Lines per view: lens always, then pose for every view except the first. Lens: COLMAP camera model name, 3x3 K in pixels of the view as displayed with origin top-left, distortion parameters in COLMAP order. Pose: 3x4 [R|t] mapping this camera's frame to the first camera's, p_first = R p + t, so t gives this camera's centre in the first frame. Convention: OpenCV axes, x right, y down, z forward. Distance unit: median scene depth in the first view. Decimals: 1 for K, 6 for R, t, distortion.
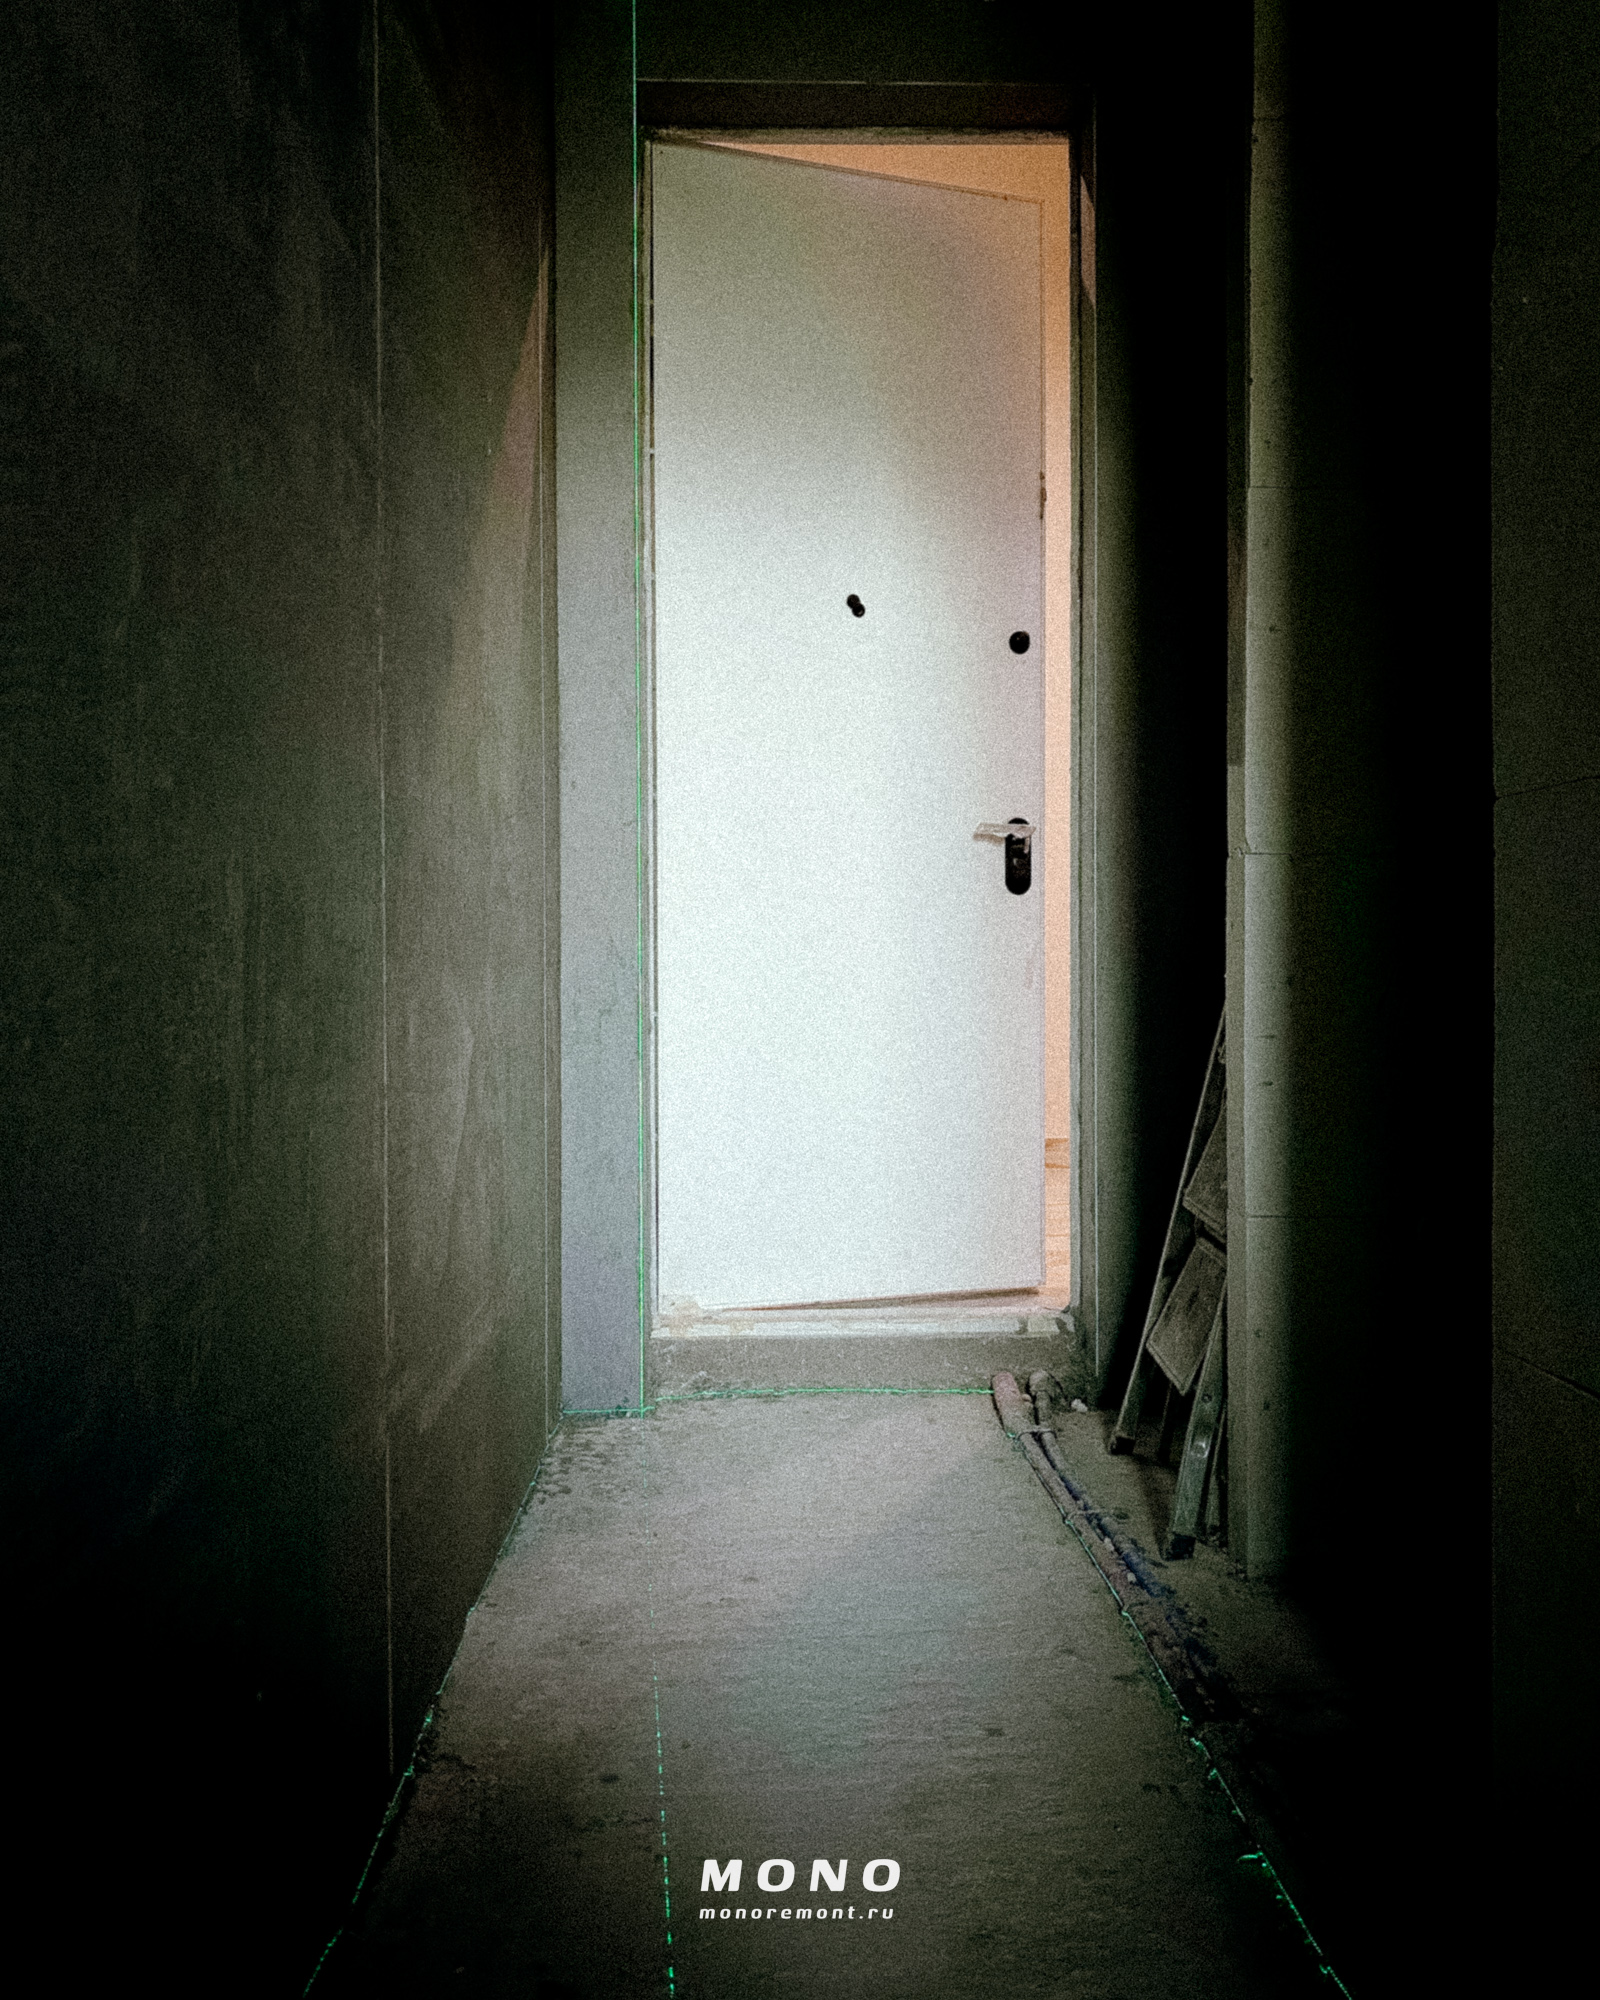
lens RADIAL K [[1557.9, 0, 799.0], [0, 1557.9, 979.9], [0, 0, 1]] dist [-0.000624, -0.004352]
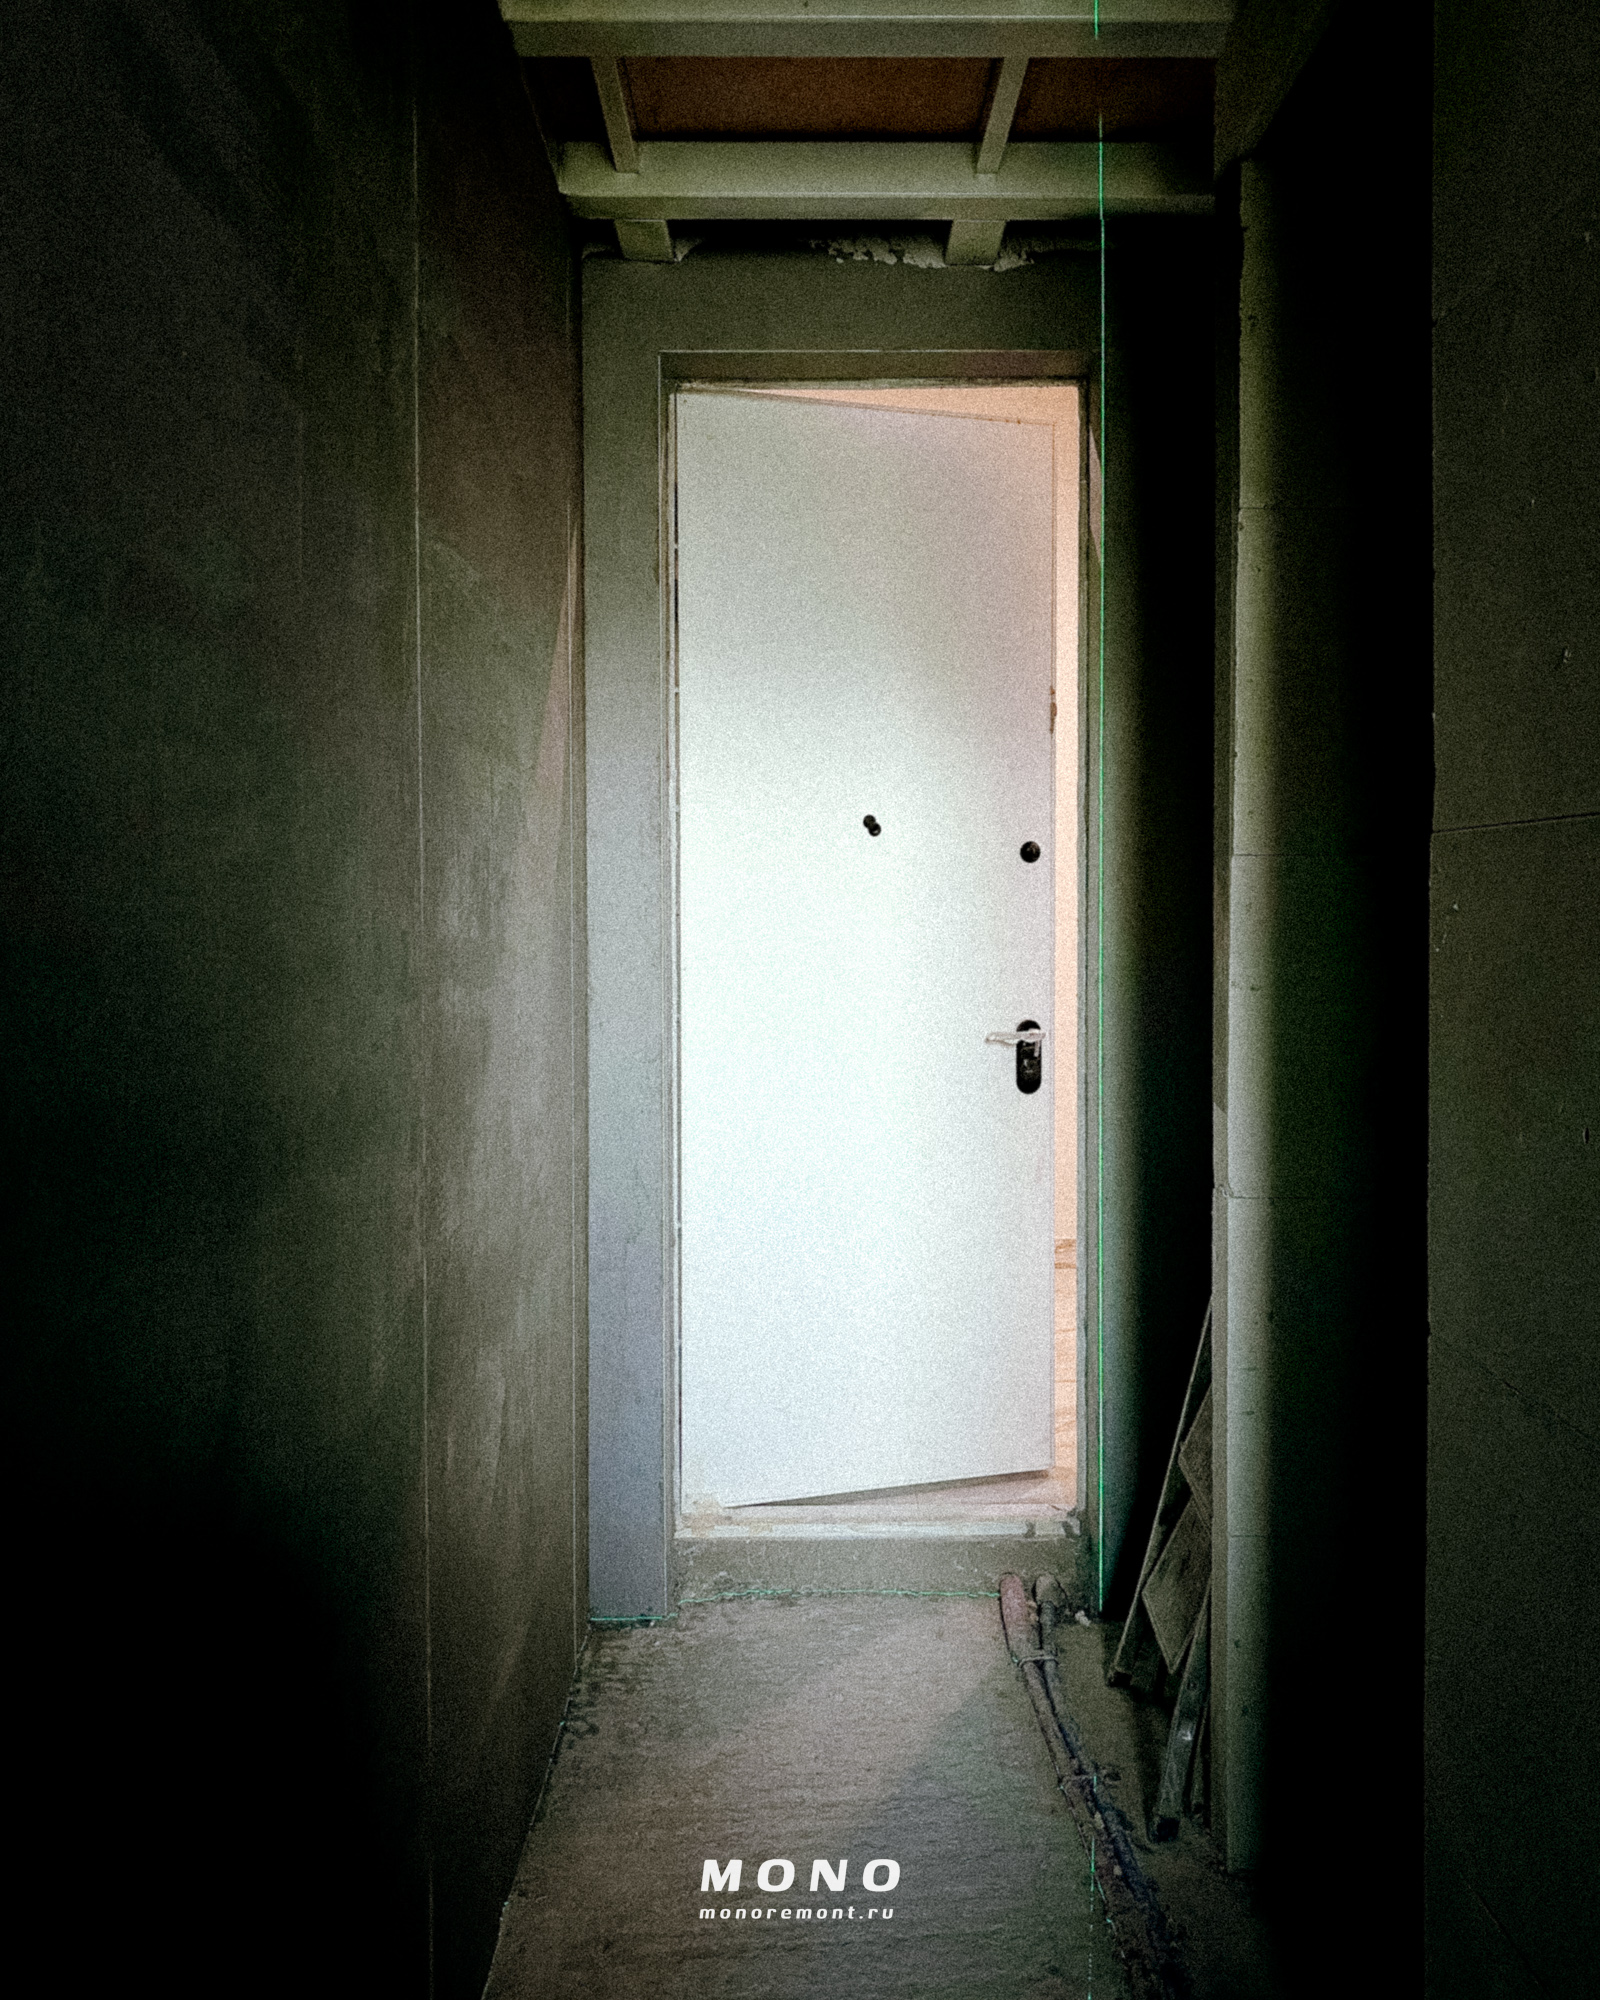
lens RADIAL K [[1557.9, 0, 794.7], [0, 1557.9, 1007.3], [0, 0, 1]] dist [-0.000624, -0.004352]
pose [[0.999776, 0.002161, -0.021044, 0.008011], [-0.001982, 0.999962, 0.008499, -0.147295], [0.021061, -0.008456, 0.999742, -0.048701]]
